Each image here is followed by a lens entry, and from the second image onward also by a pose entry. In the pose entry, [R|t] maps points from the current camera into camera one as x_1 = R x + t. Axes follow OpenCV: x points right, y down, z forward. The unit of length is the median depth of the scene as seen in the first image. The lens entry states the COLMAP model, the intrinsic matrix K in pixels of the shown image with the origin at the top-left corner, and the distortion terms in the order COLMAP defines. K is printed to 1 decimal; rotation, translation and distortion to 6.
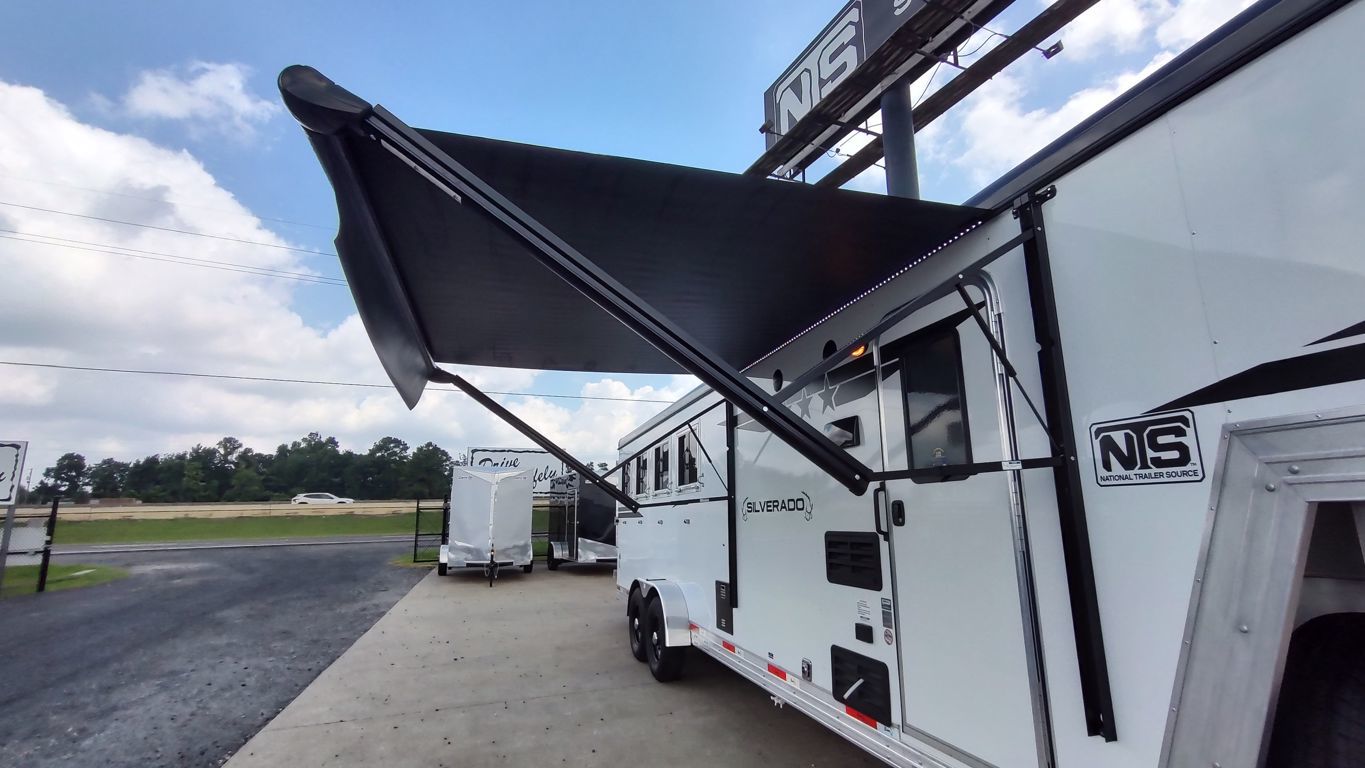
lens RADIAL K [[607.8, 0, 682.5], [0, 607.8, 384.0], [0, 0, 1]] dist [-0.005272, -0.000442]
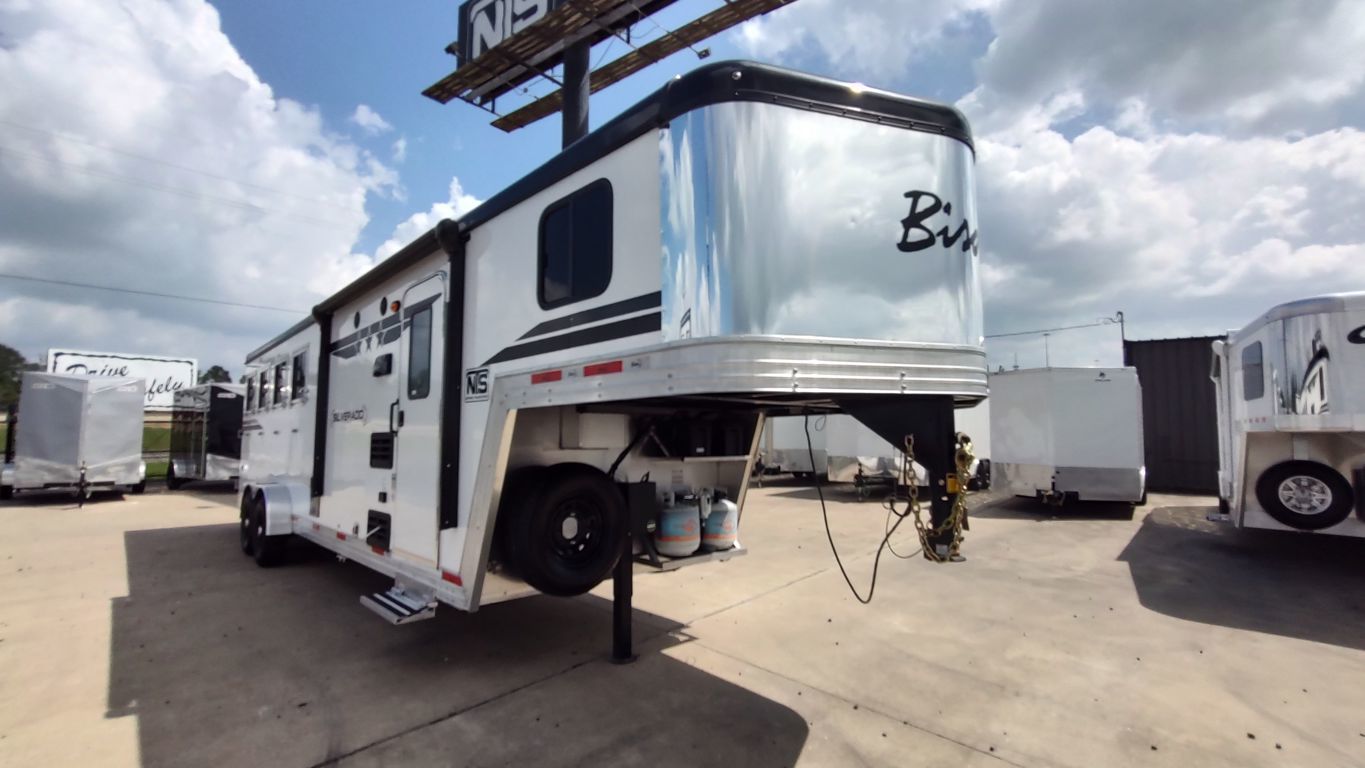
lens RADIAL K [[607.8, 0, 682.5], [0, 607.8, 384.0], [0, 0, 1]] dist [-0.005272, -0.000442]
pose [[0.892479, 0.042278, 0.449104, 0.061131], [-0.098094, 0.989963, 0.101742, -0.021106], [-0.440294, -0.134857, 0.887668, -0.139300]]
